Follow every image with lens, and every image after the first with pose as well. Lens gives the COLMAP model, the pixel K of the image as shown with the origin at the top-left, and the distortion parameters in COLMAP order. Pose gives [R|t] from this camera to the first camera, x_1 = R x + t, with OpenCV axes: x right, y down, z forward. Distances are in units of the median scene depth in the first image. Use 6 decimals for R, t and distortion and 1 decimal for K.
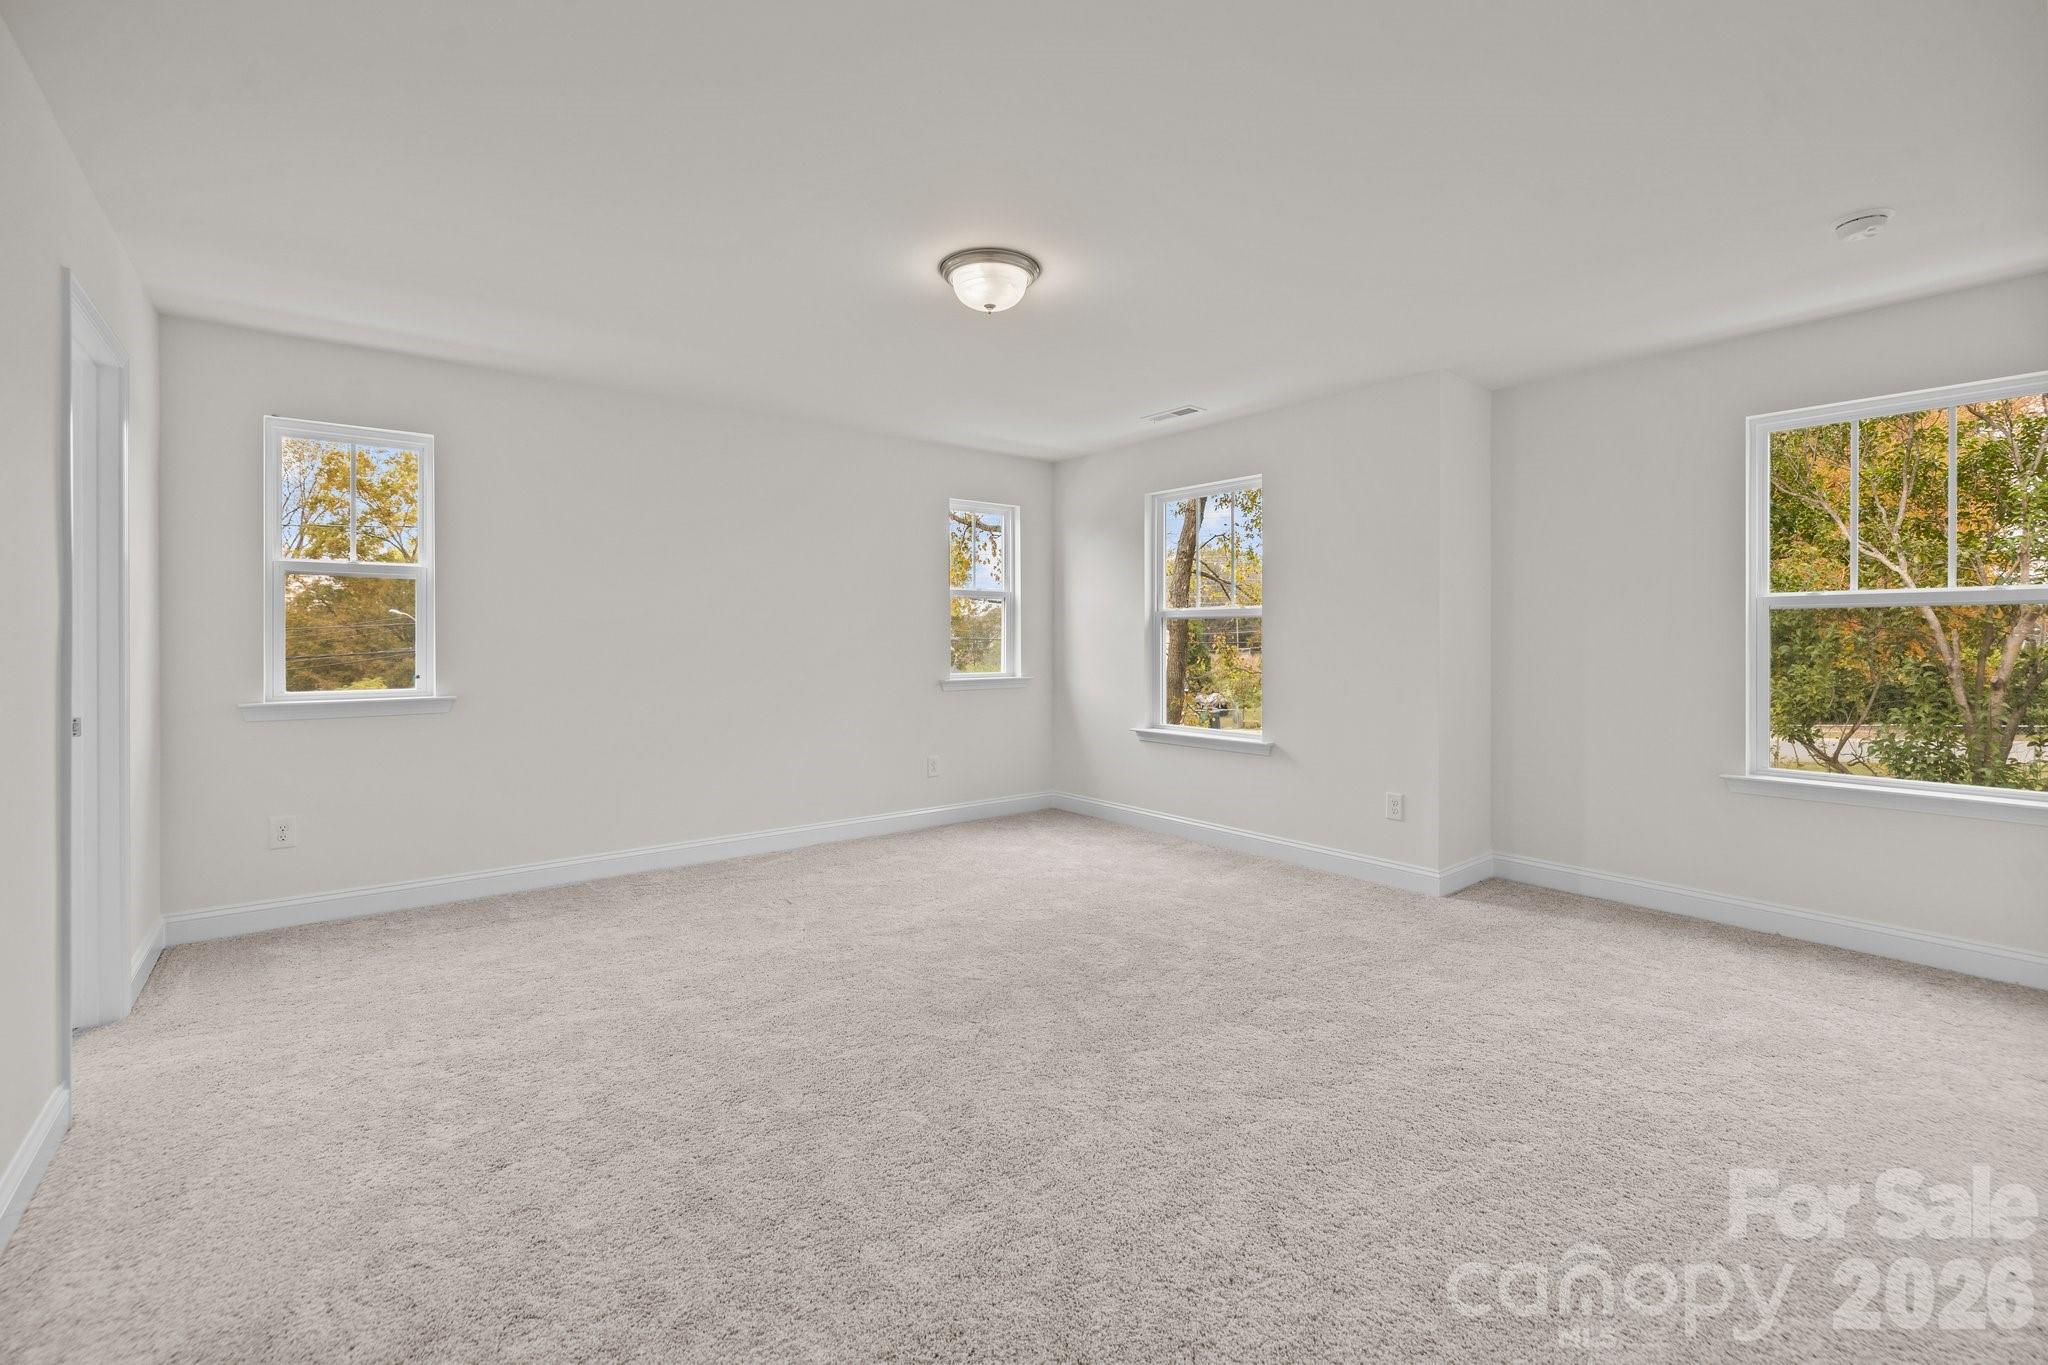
lens RADIAL K [[876.7, 0, 1014.9], [0, 876.7, 649.6], [0, 0, 1]] dist [0.005016, 0.000263]
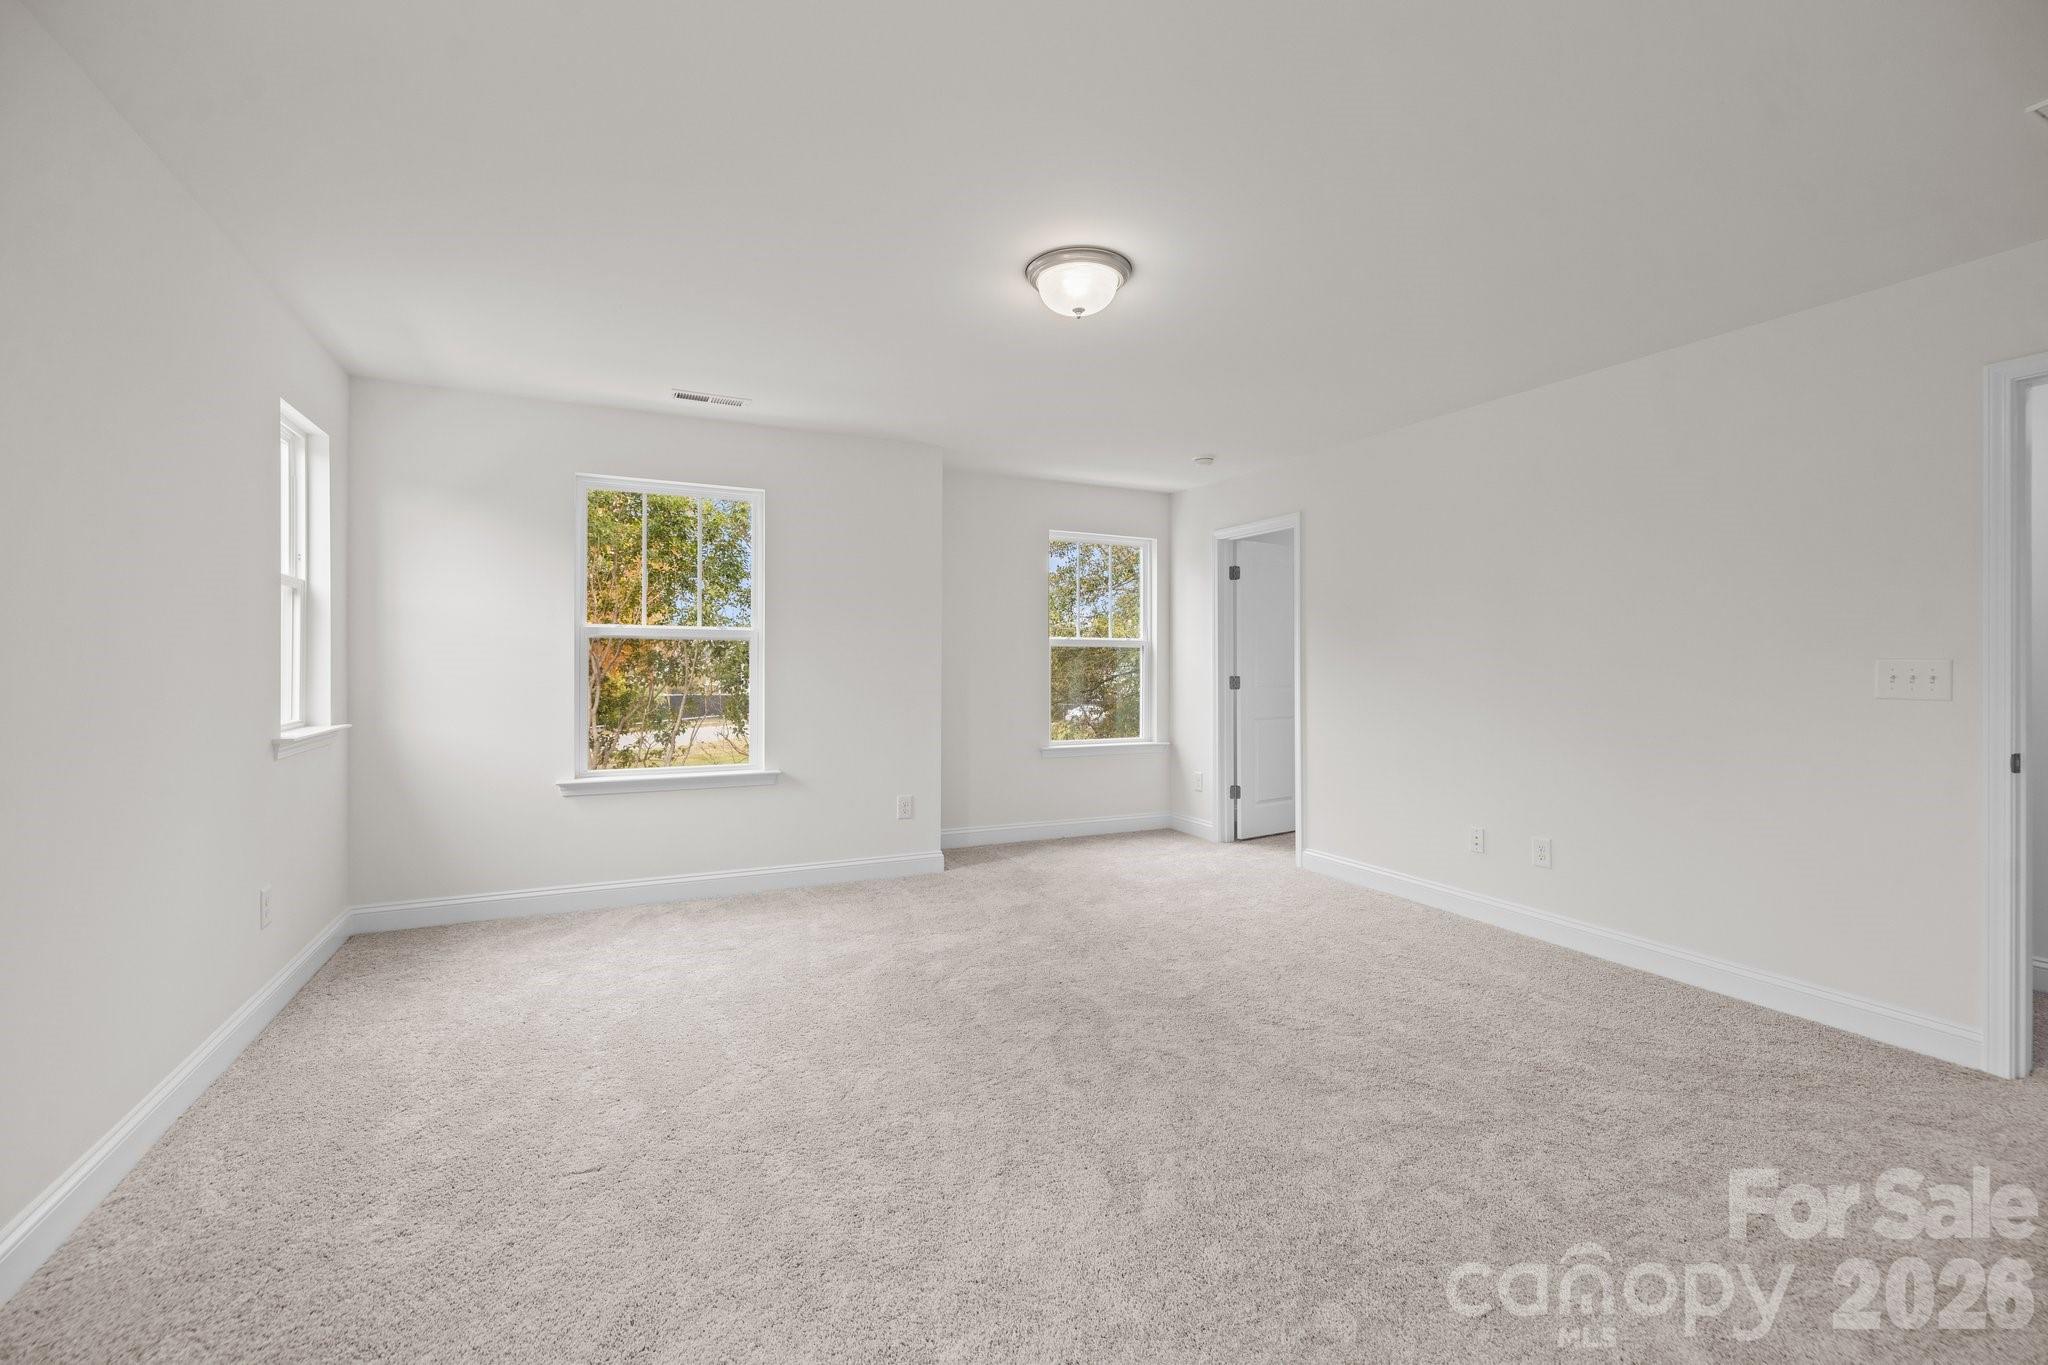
lens RADIAL K [[876.7, 0, 1038.9], [0, 876.7, 671.4], [0, 0, 1]] dist [0.005016, 0.000263]
pose [[0.212983, -0.006203, 0.977036, -0.711515], [0.007138, 0.999963, 0.004793, -0.006765], [-0.977030, 0.005953, 0.213019, 0.614359]]
